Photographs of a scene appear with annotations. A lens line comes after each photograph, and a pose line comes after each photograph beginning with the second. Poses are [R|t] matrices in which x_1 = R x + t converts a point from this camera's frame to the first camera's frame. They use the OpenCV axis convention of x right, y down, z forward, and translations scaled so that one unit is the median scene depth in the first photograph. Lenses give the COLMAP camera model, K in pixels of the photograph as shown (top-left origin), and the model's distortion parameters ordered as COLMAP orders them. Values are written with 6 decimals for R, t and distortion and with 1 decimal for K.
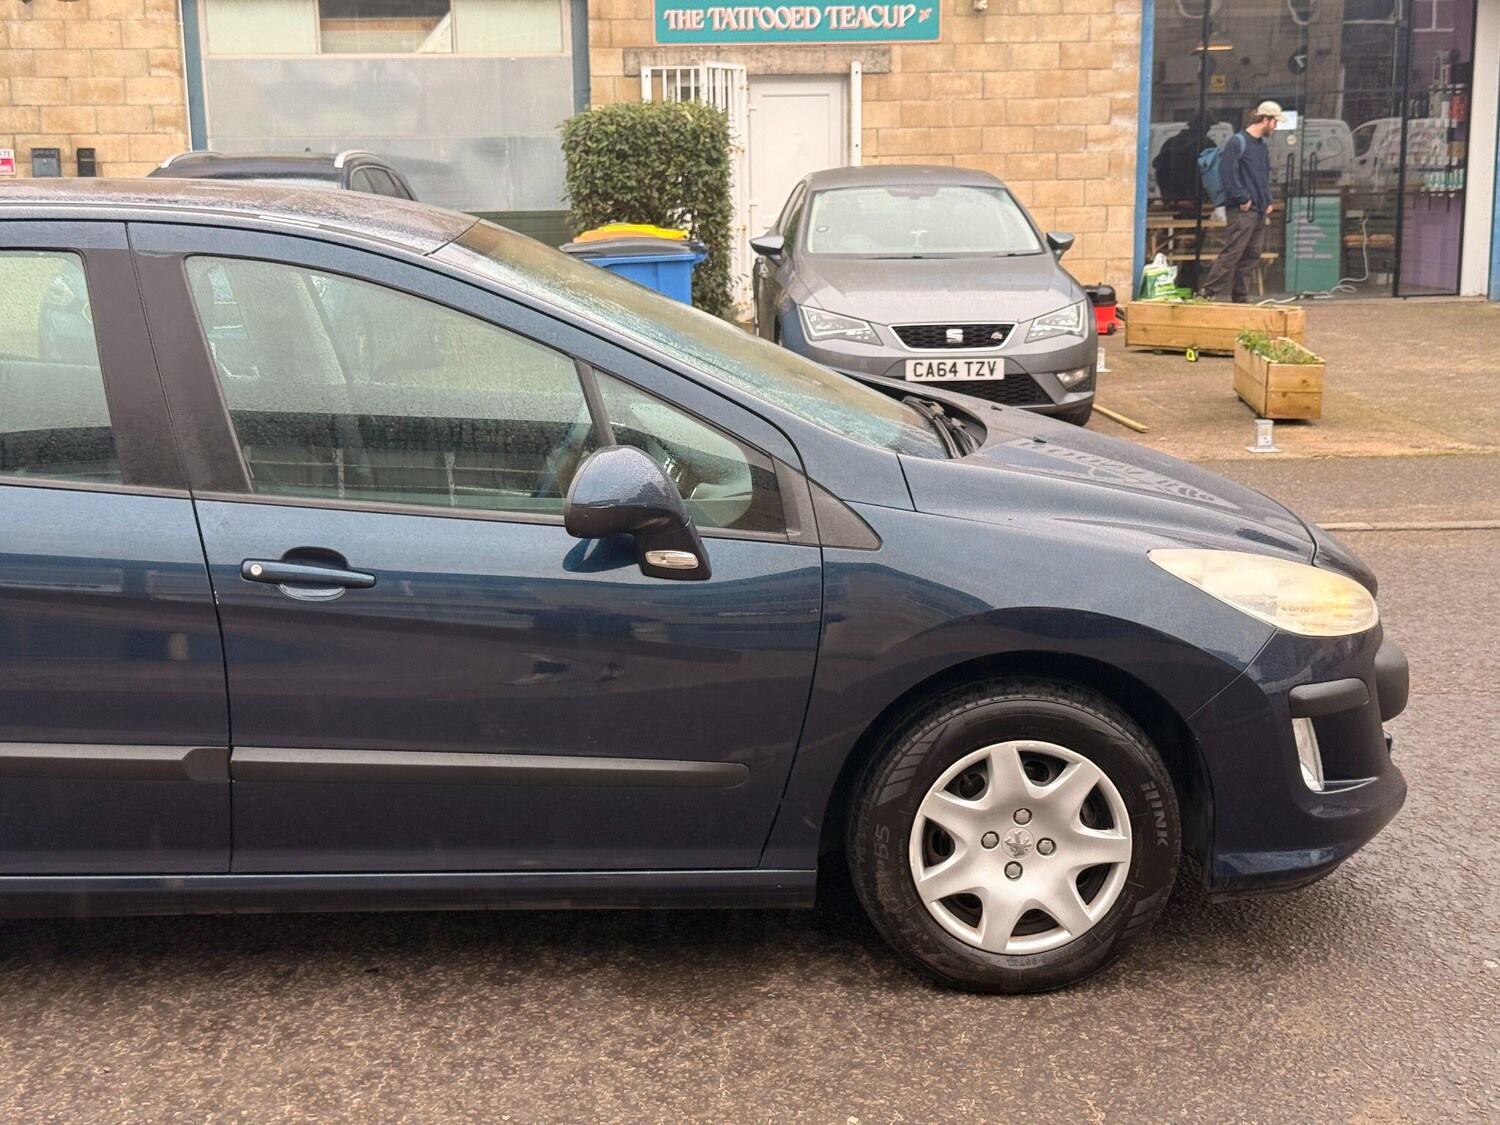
lens RADIAL K [[2108.9, 0, 756.4], [0, 2108.9, 580.0], [0, 0, 1]] dist [0.091787, 0.000000]
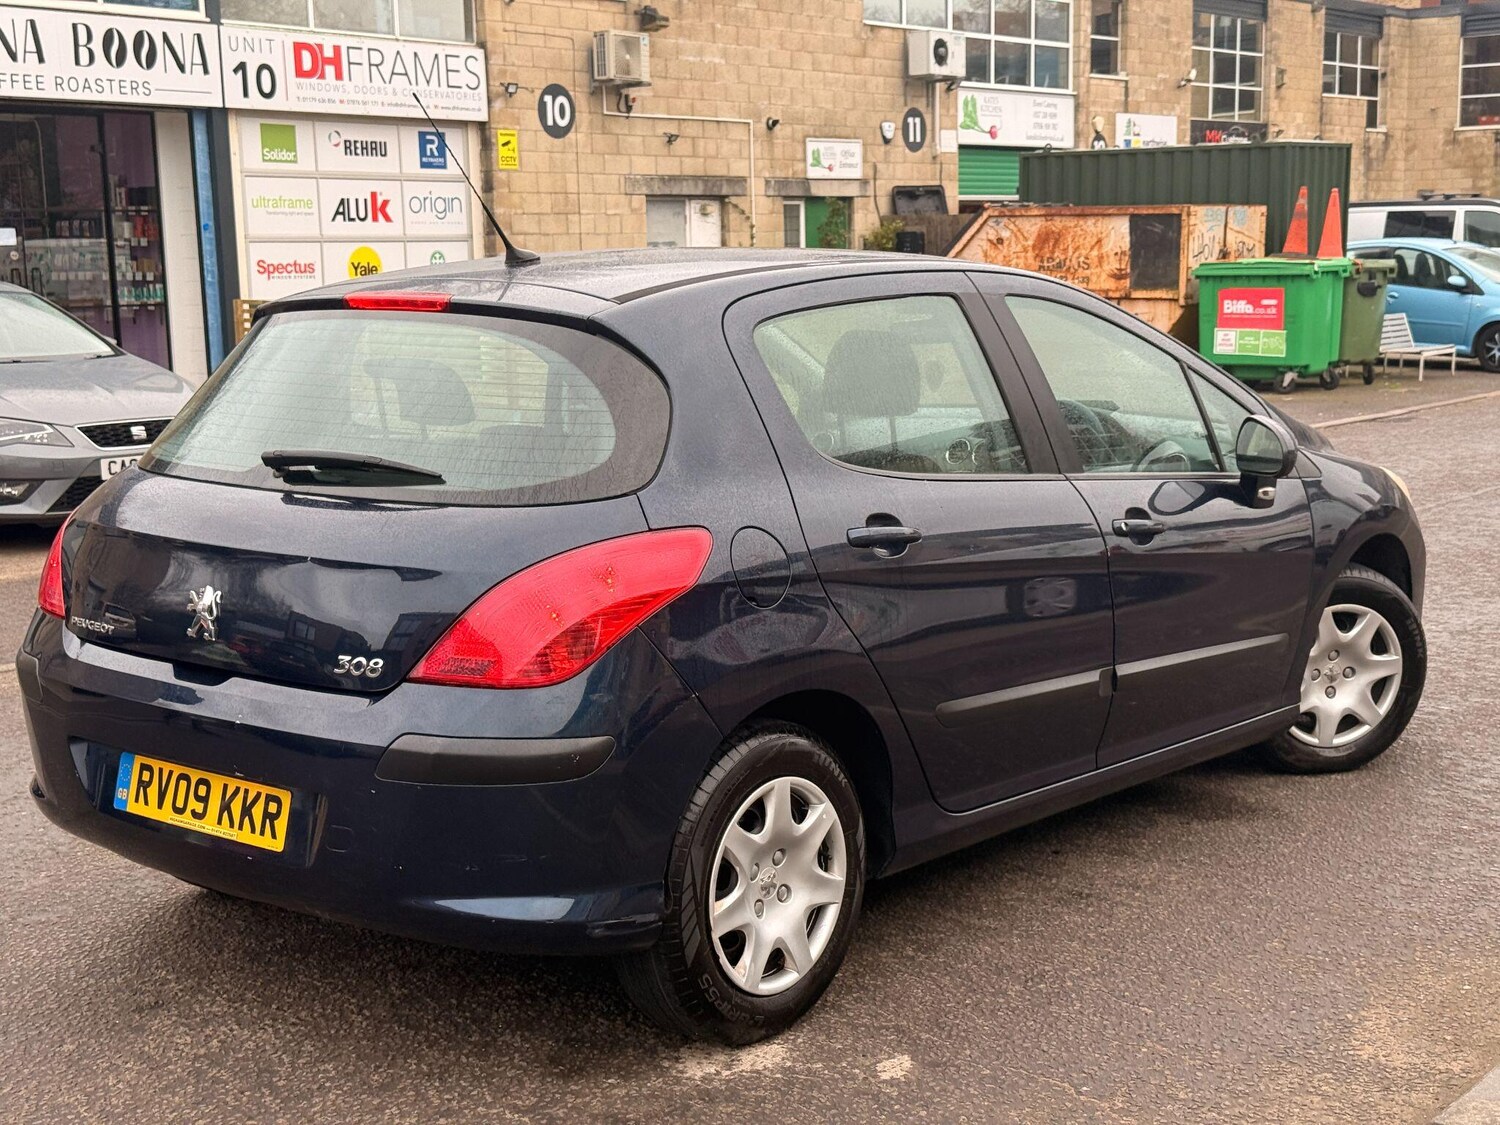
lens RADIAL K [[2108.9, 0, 730.1], [0, 2108.9, 590.0], [0, 0, 1]] dist [0.091787, 0.000000]
pose [[0.690110, -0.118545, 0.713930, -0.451804], [0.158197, 0.987346, 0.011026, -0.006428], [-0.706203, 0.105333, 0.700131, 0.086025]]
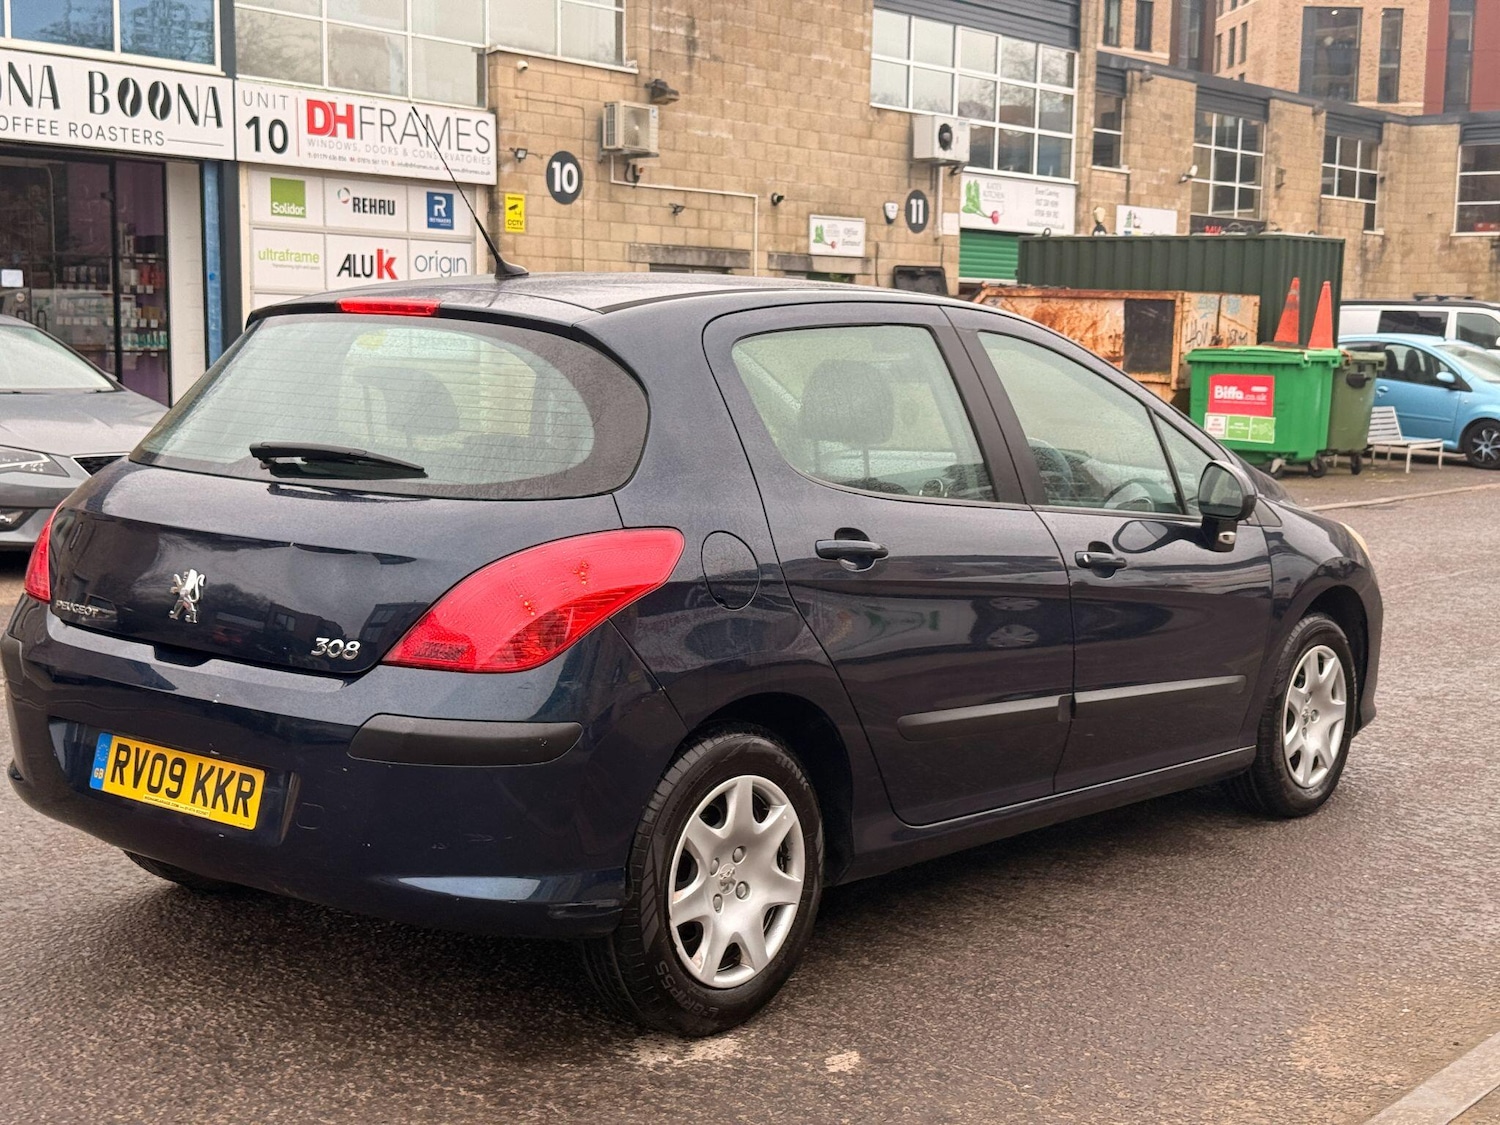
lens RADIAL K [[2108.9, 0, 749.3], [0, 2108.9, 591.4], [0, 0, 1]] dist [0.091787, 0.000000]
pose [[0.684916, -0.067917, 0.725449, -0.458182], [0.123778, 0.992020, -0.023988, 0.007457], [-0.718031, 0.106224, 0.687857, 0.076422]]
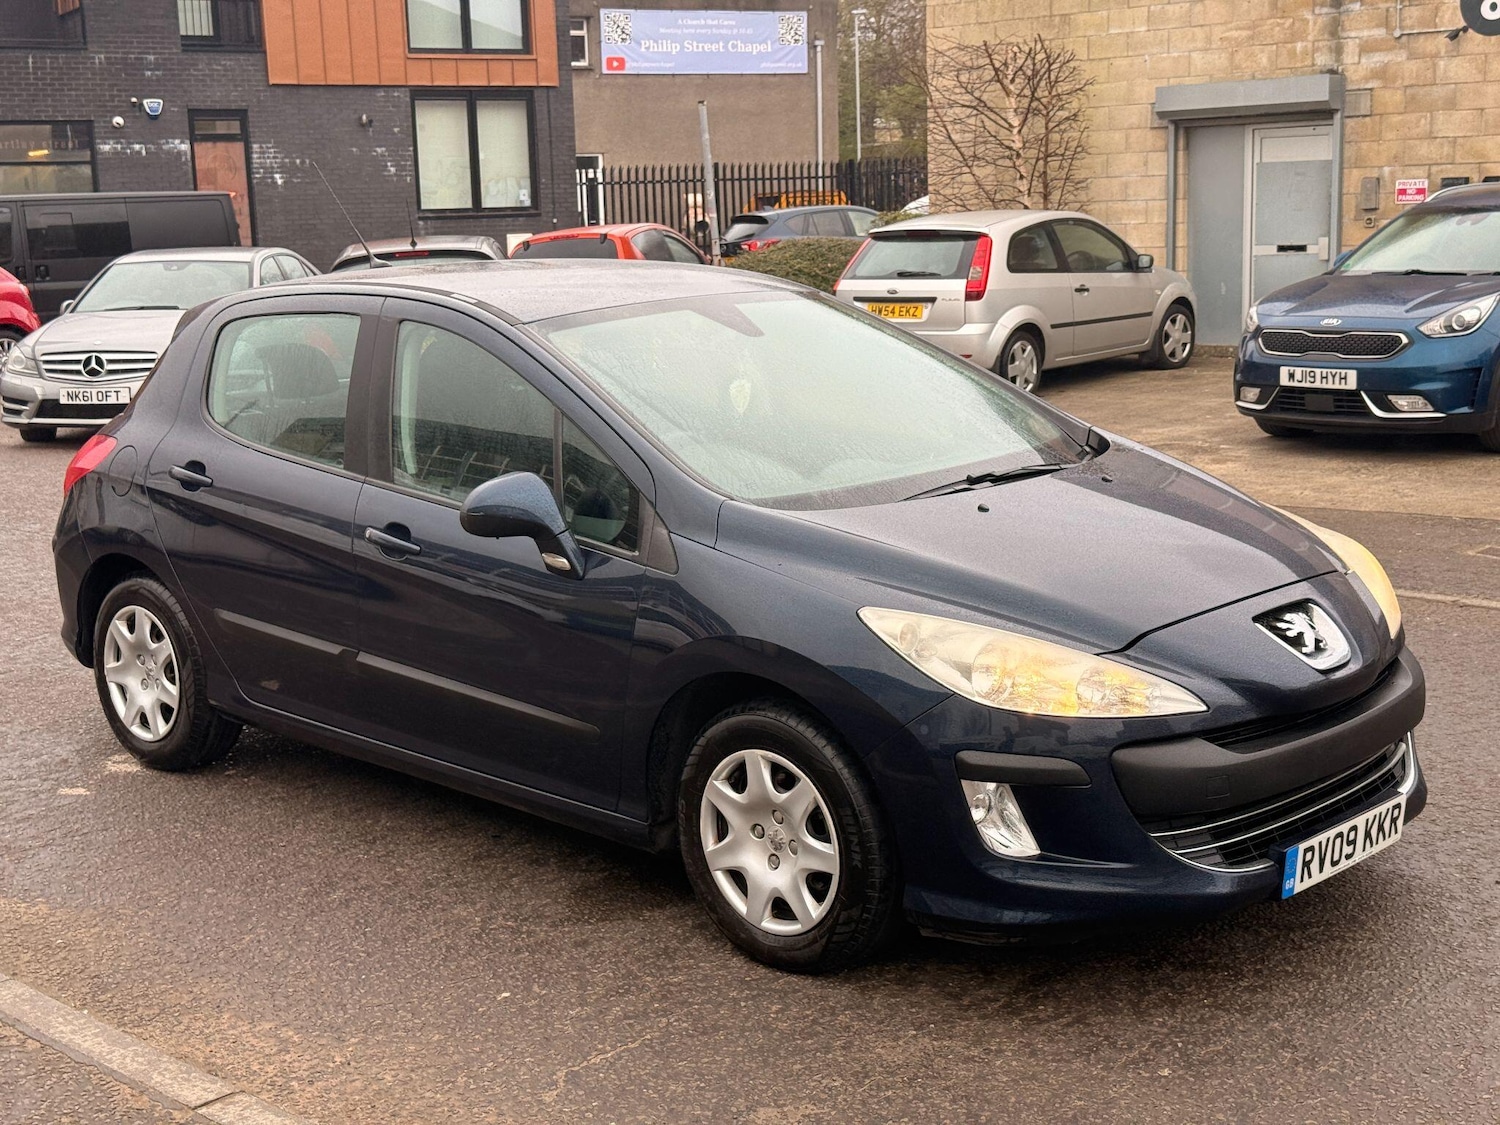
lens RADIAL K [[2108.9, 0, 713.0], [0, 2108.9, 547.7], [0, 0, 1]] dist [0.091787, 0.000000]
pose [[0.668441, 0.116197, -0.734632, 0.339702], [-0.127927, 0.990963, 0.040340, -0.028817], [0.732681, 0.067014, 0.677265, 0.058412]]
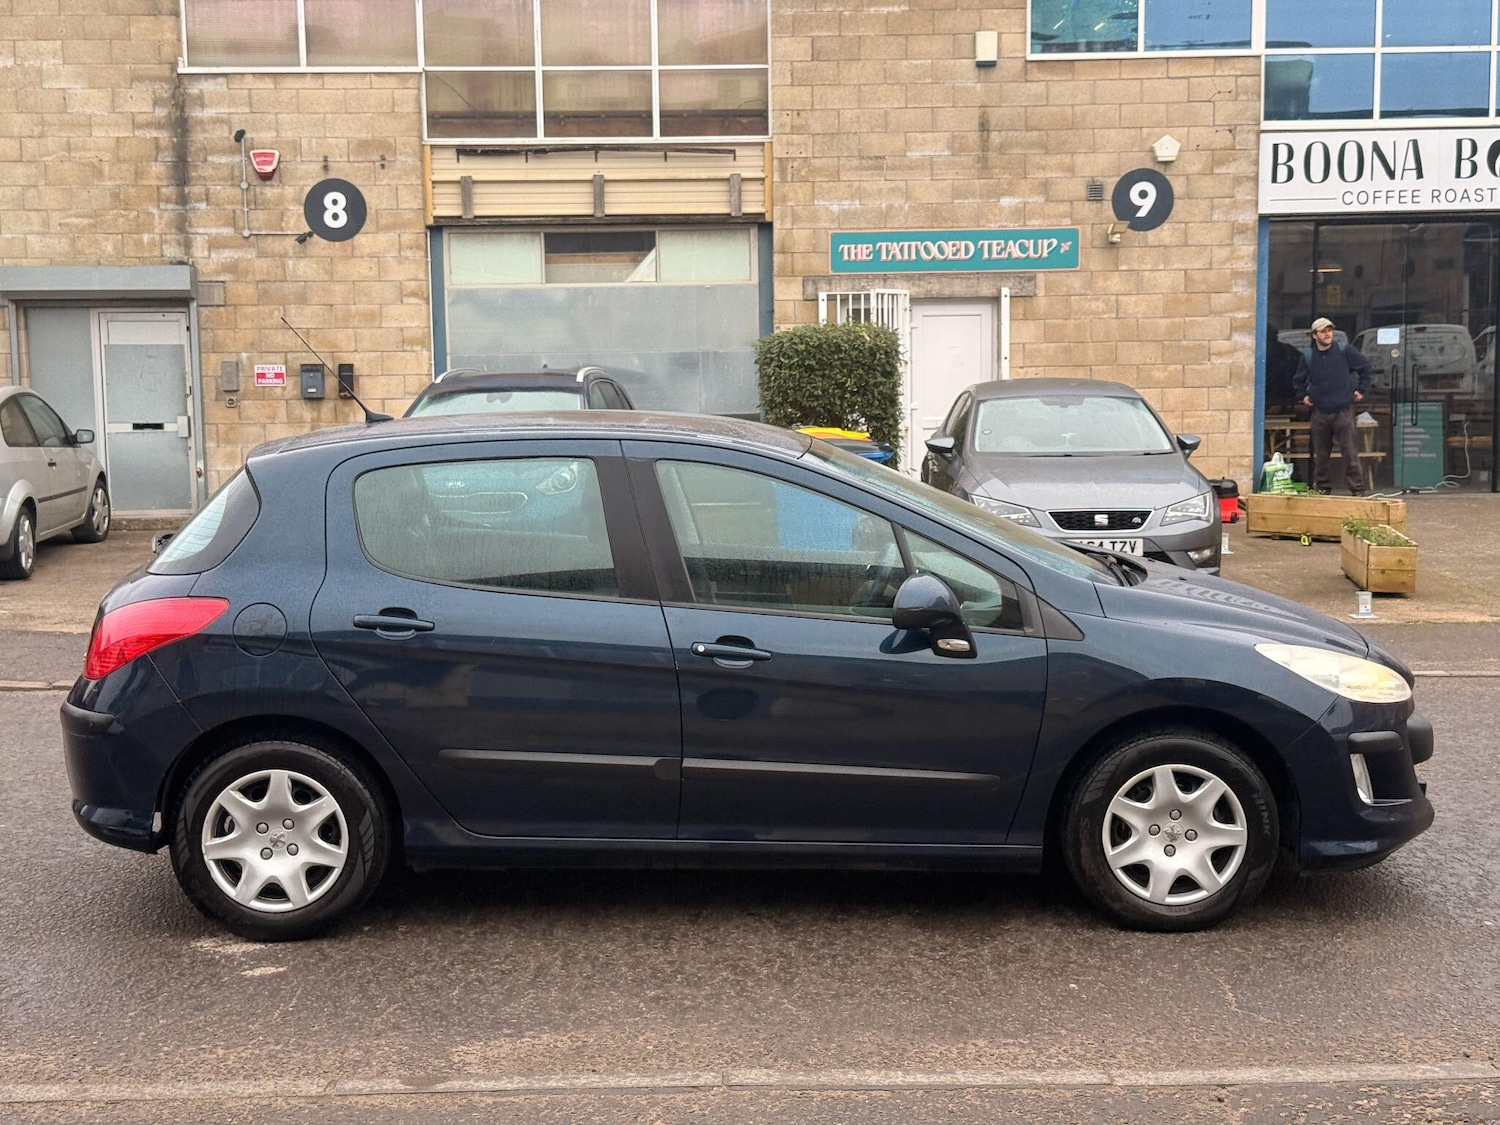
lens RADIAL K [[2108.9, 0, 754.8], [0, 2108.9, 572.0], [0, 0, 1]] dist [0.091787, 0.000000]
pose [[0.998302, 0.005450, -0.057989, -0.033628], [-0.010913, 0.995483, -0.094314, 0.030146], [0.057213, 0.094787, 0.993852, -0.210270]]
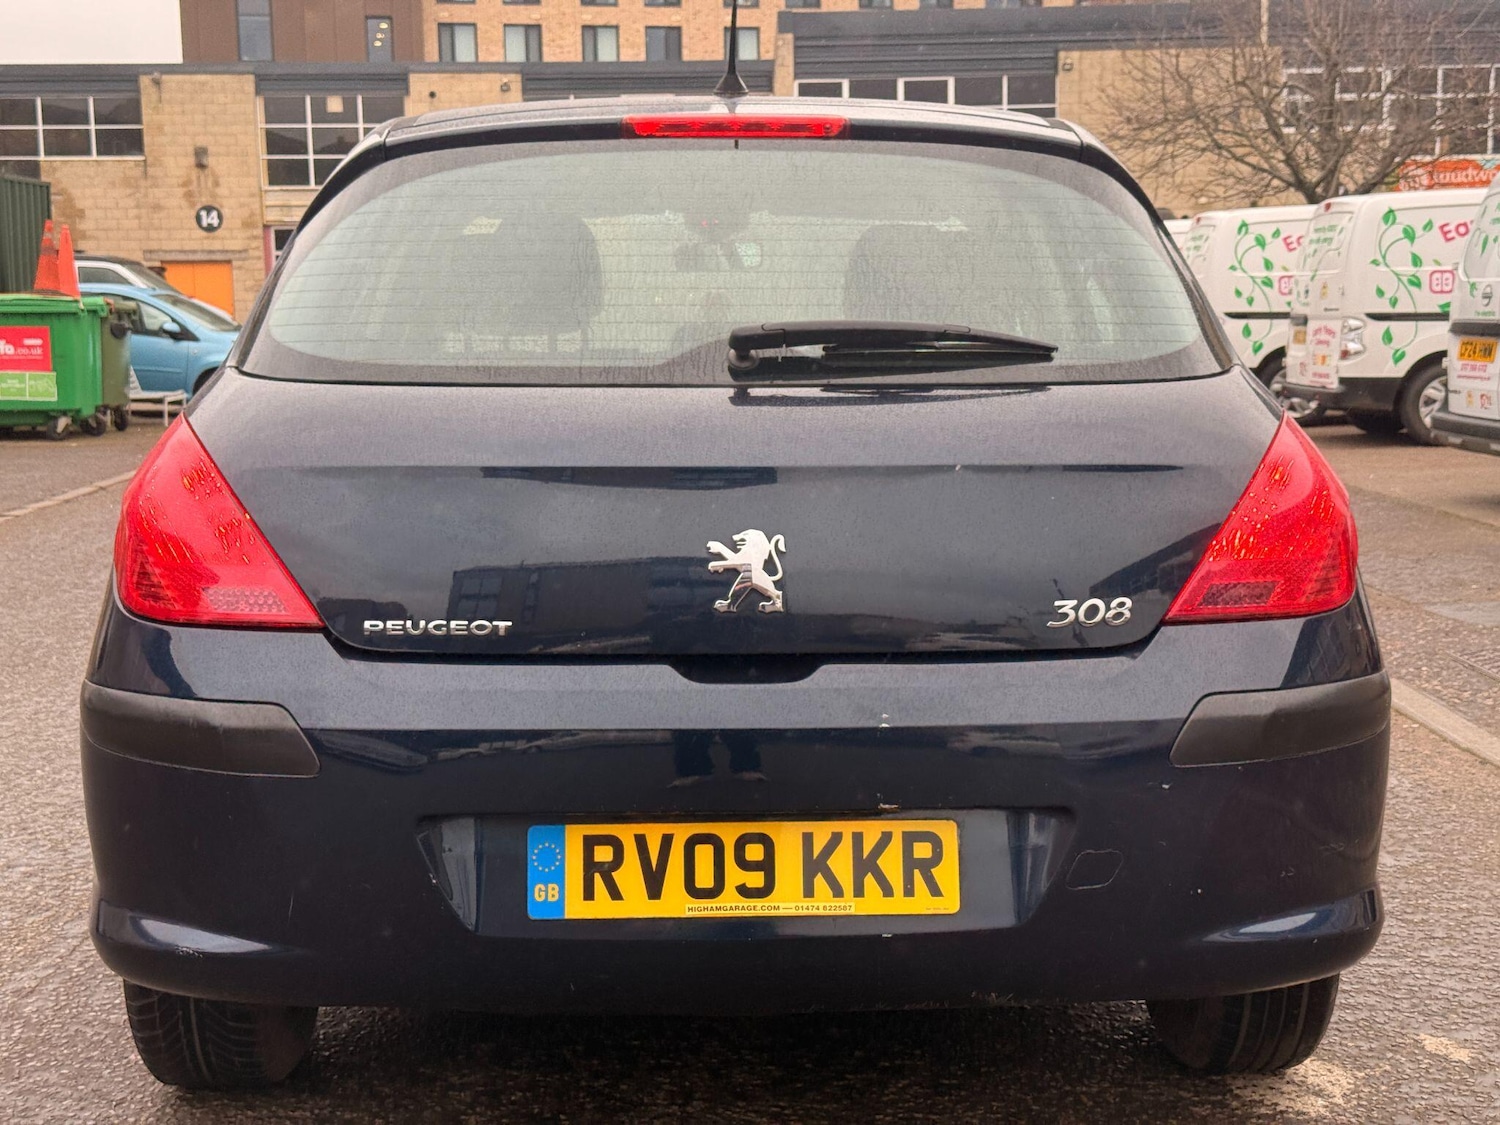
lens RADIAL K [[2108.9, 0, 770.6], [0, 2108.9, 583.5], [0, 0, 1]] dist [0.091787, 0.000000]
pose [[0.035852, -0.122349, 0.991839, -0.483461], [0.213764, 0.970446, 0.111983, -0.036551], [-0.976227, 0.208004, 0.060946, 0.384784]]
